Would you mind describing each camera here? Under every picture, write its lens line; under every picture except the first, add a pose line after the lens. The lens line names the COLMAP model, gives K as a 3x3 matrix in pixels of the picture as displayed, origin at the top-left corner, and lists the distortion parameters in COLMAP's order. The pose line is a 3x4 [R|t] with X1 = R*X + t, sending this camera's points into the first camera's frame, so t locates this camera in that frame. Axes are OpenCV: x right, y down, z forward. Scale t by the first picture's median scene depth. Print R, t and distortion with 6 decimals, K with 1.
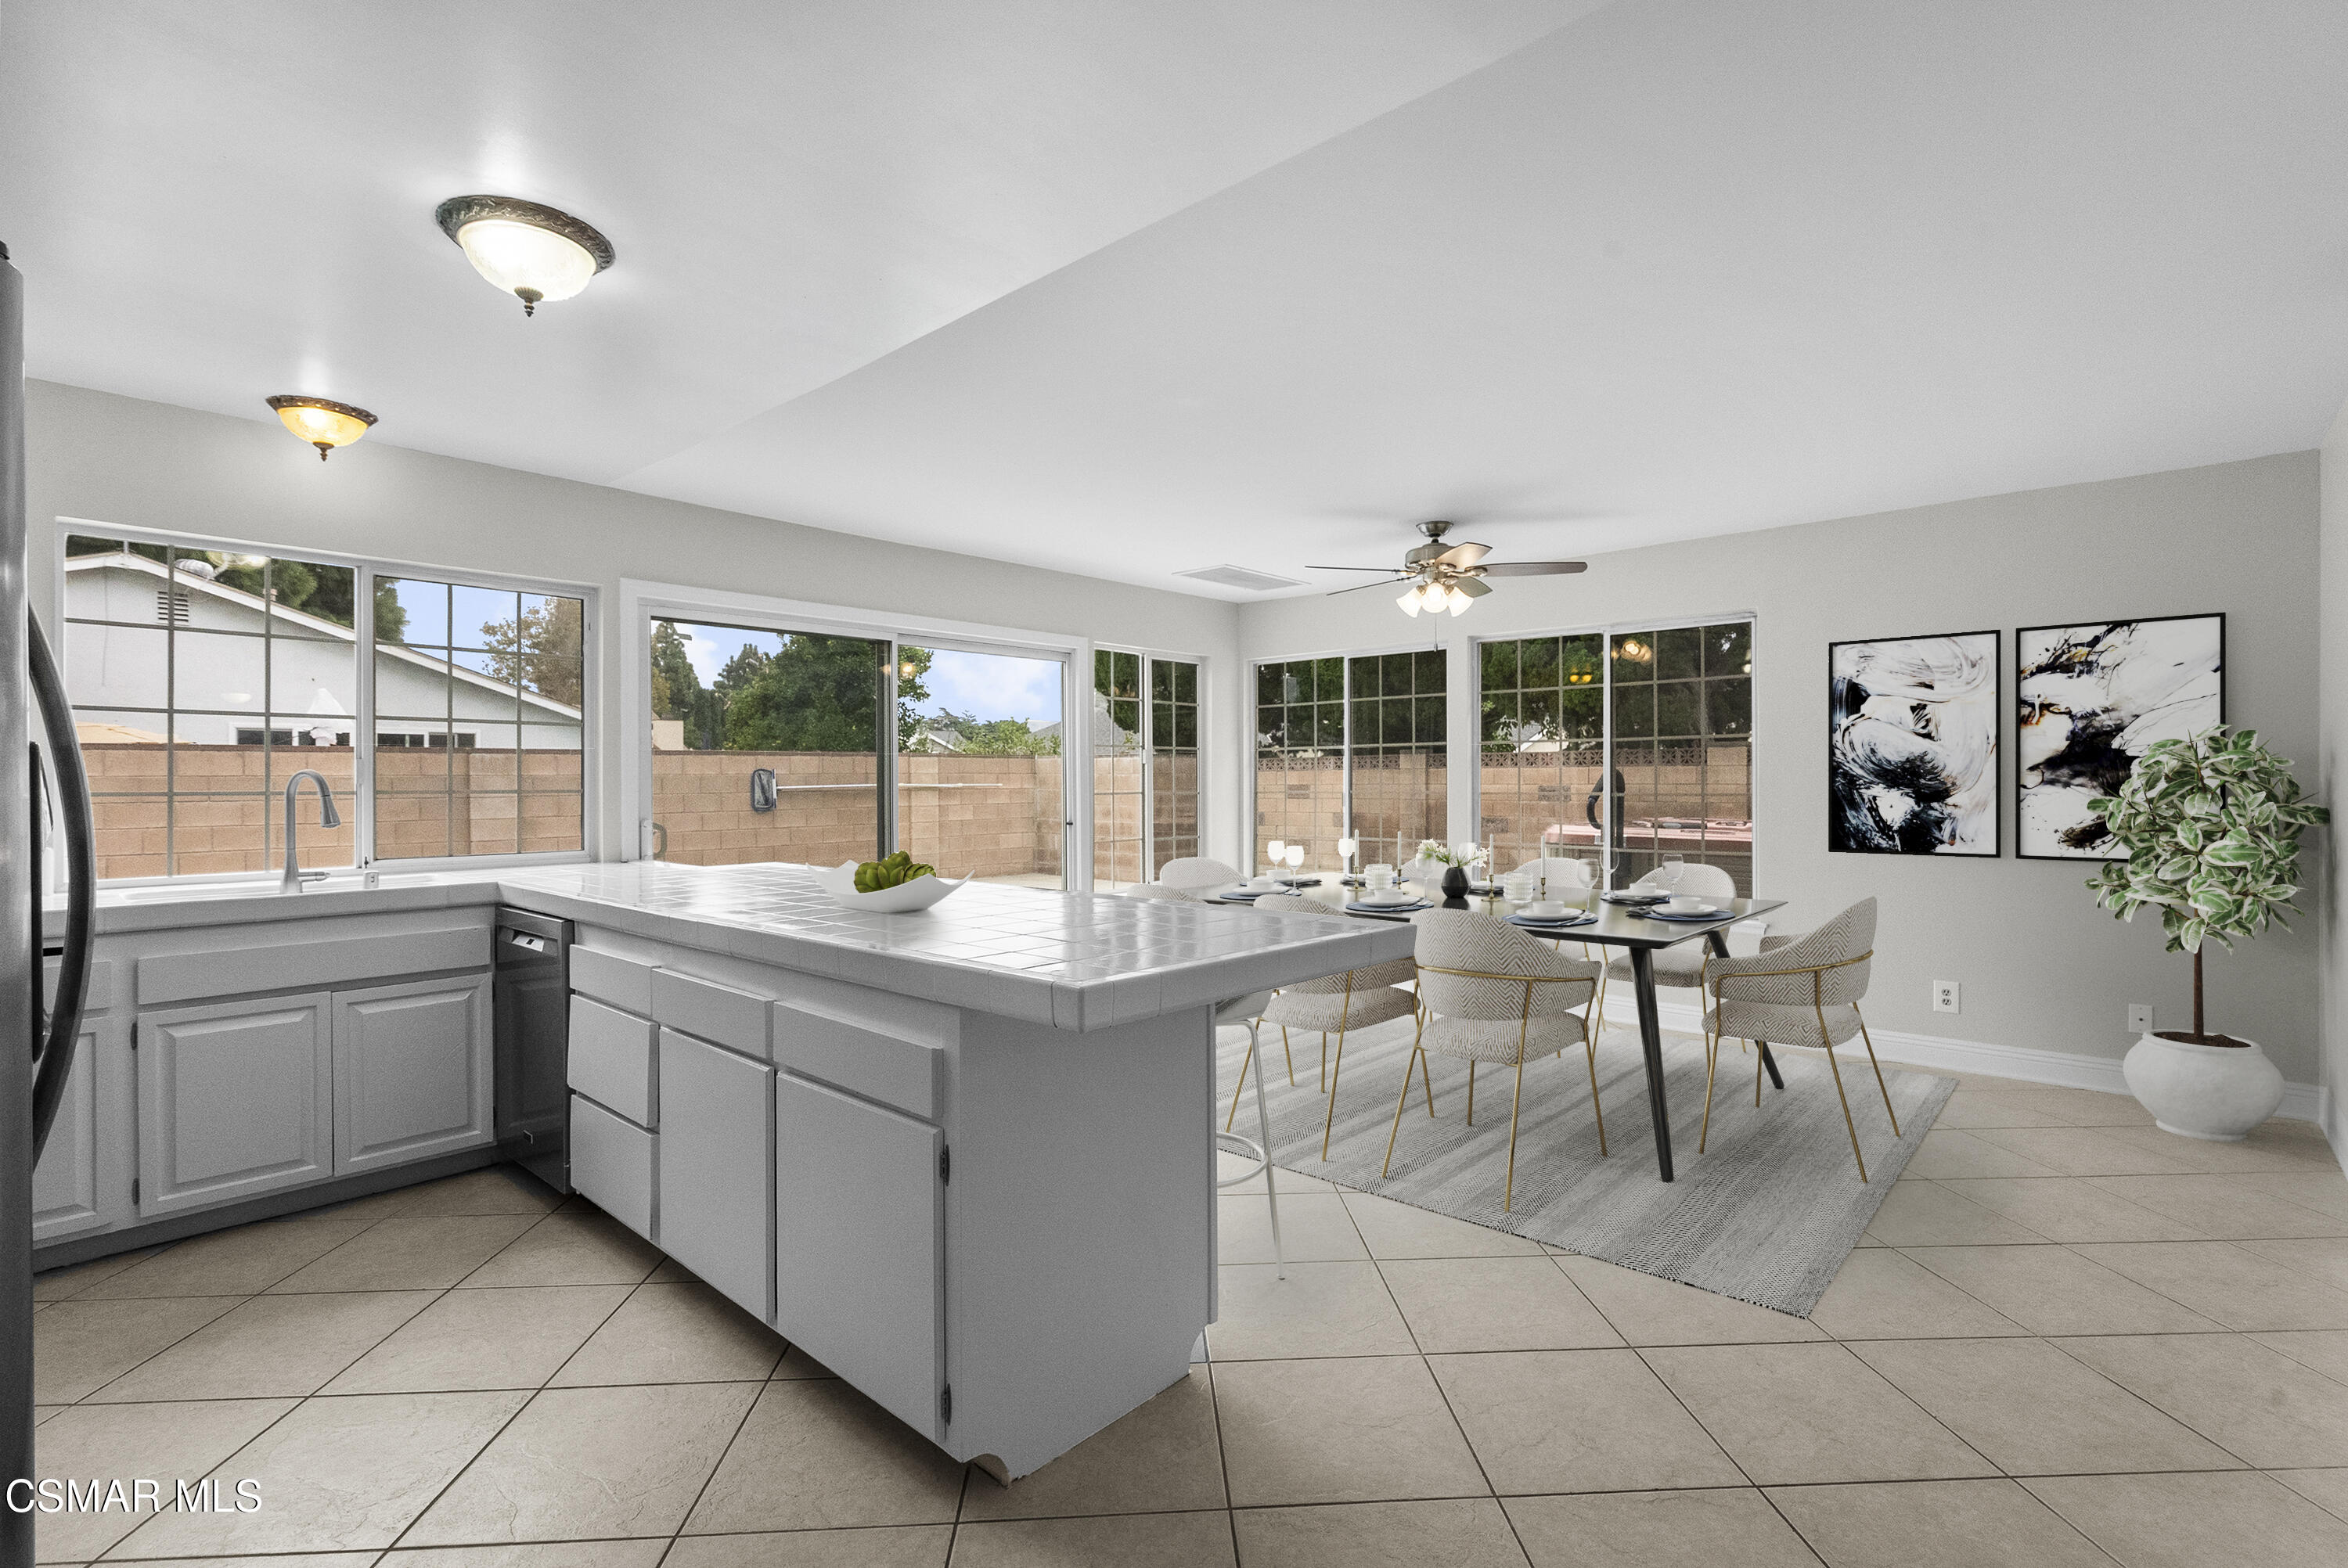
lens RADIAL K [[1077.0, 0, 1175.4], [0, 1077.0, 793.7], [0, 0, 1]] dist [0.000648, 0.000145]
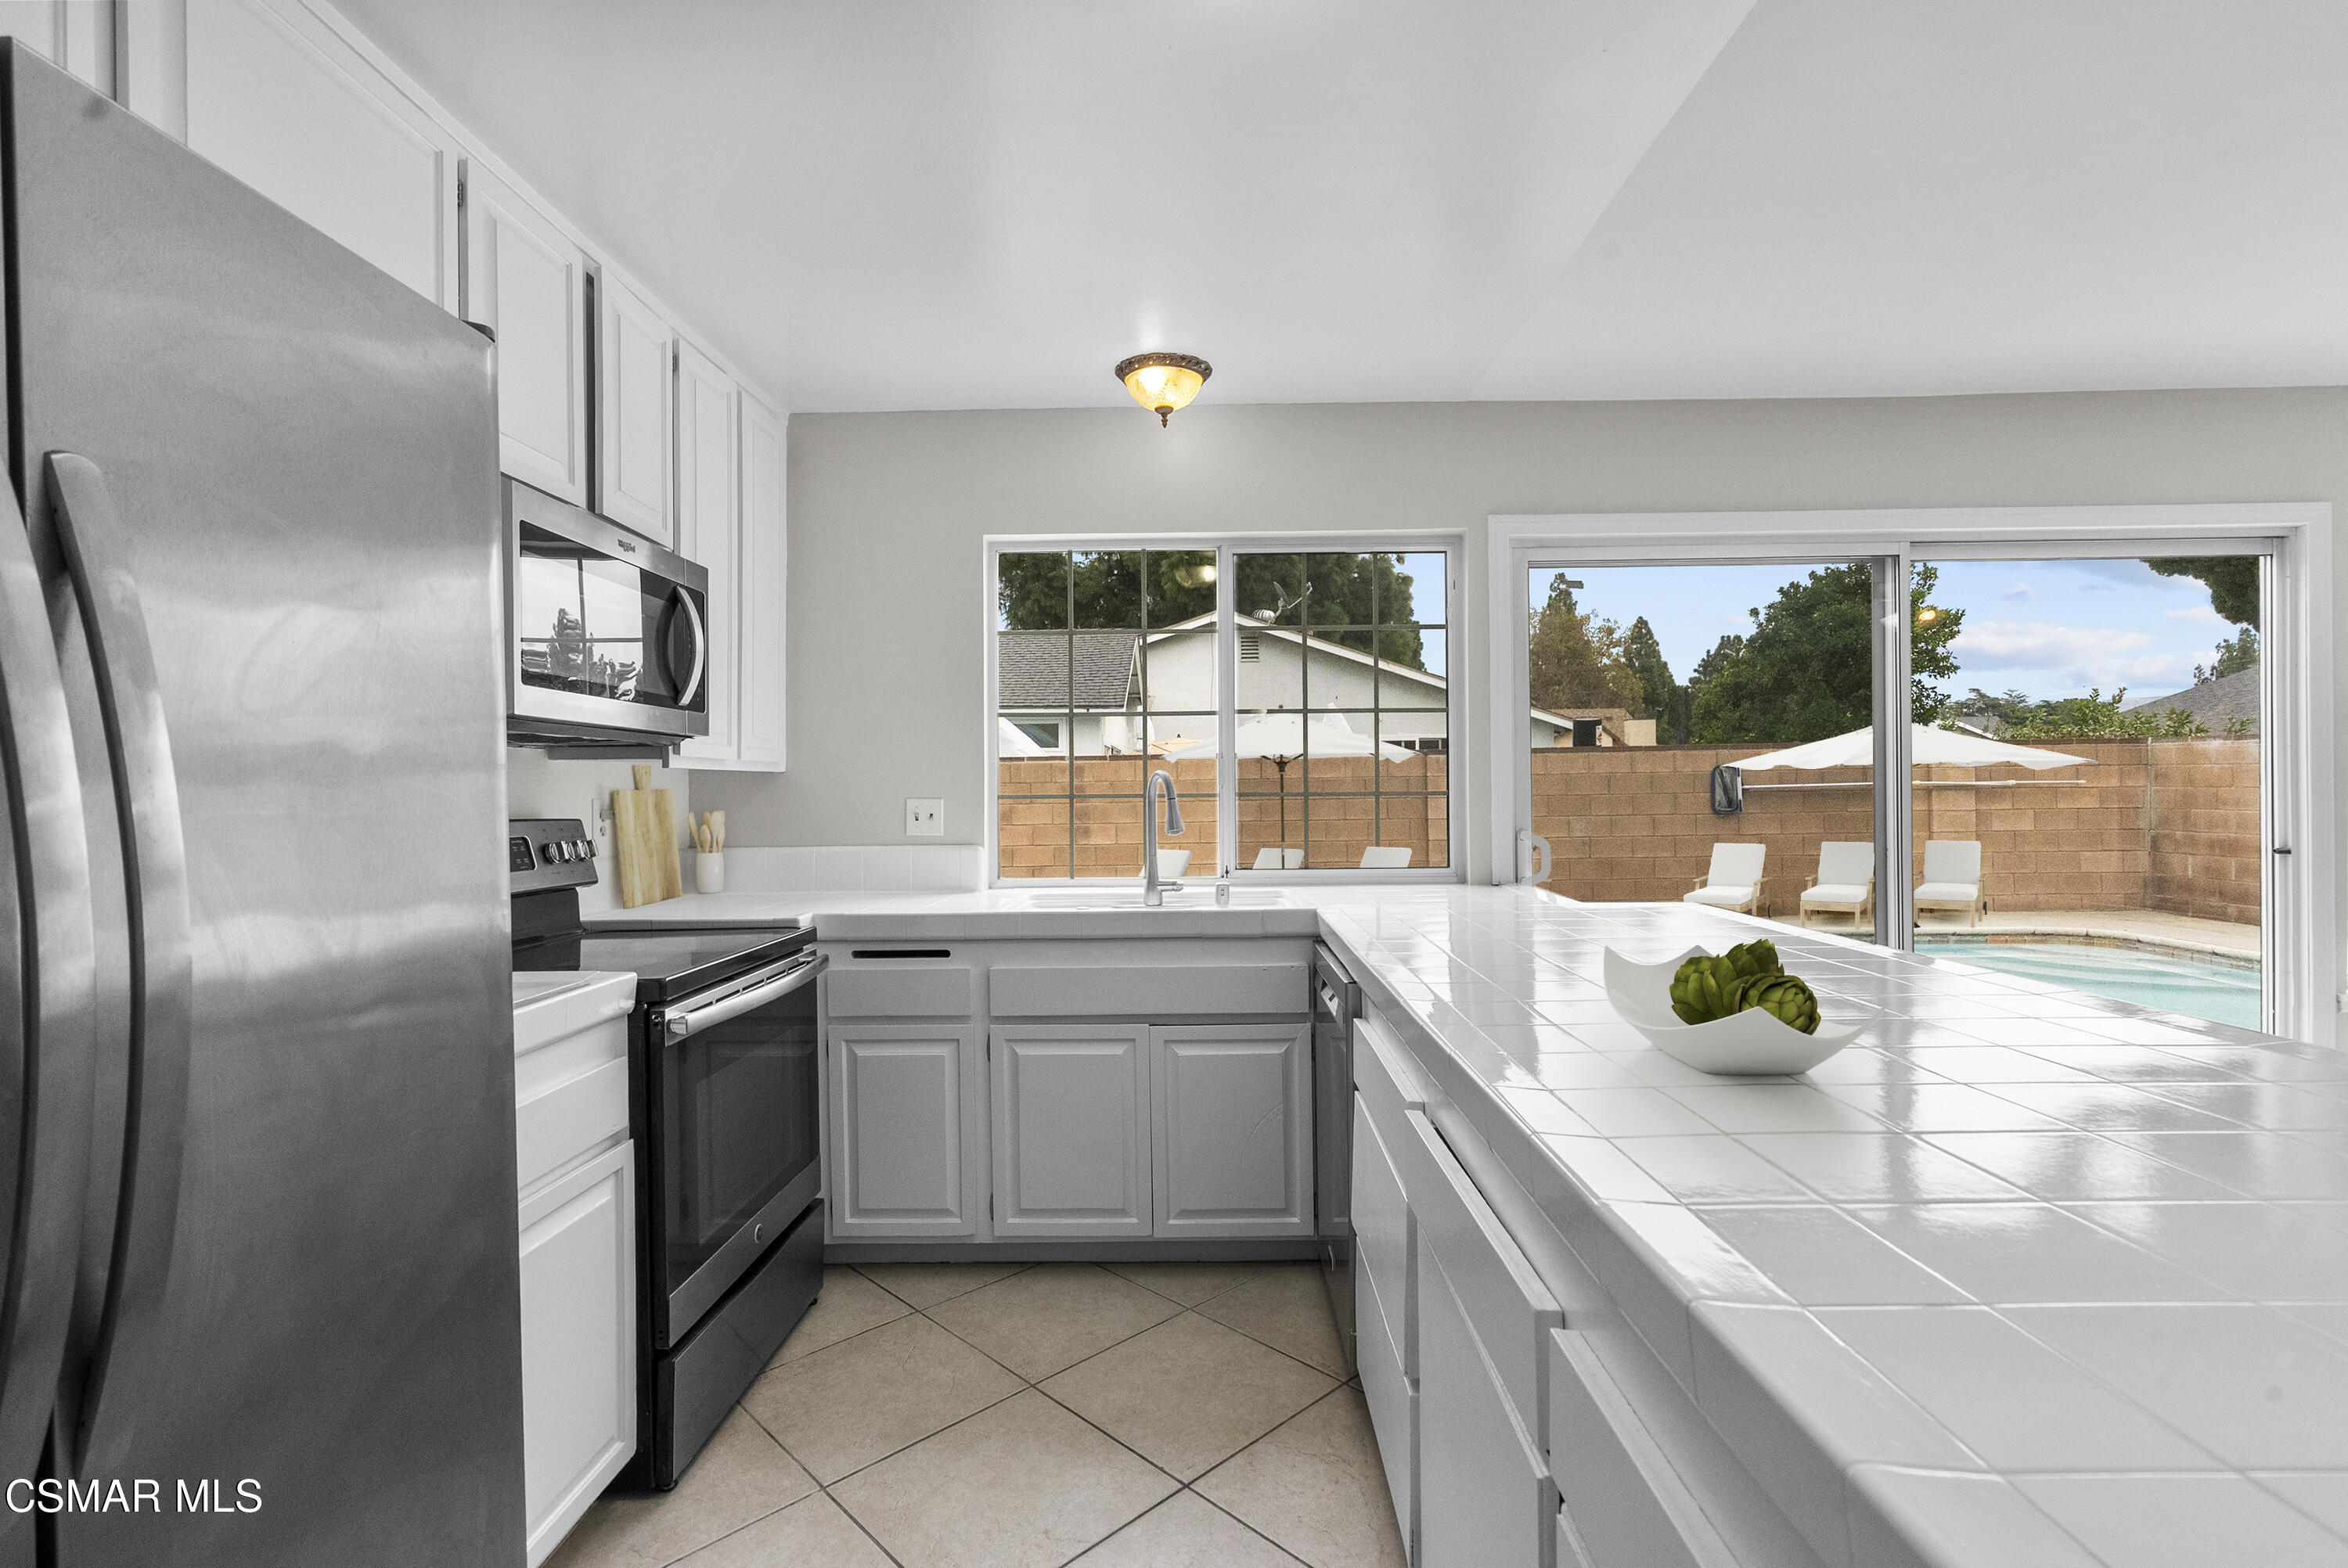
lens RADIAL K [[1077.0, 0, 1175.4], [0, 1077.0, 793.7], [0, 0, 1]] dist [0.000648, 0.000145]
pose [[0.659296, 0.000449, -0.751883, -0.084747], [-0.000008, 1.000000, 0.000590, -0.002744], [0.751883, -0.000383, 0.659296, 0.325705]]
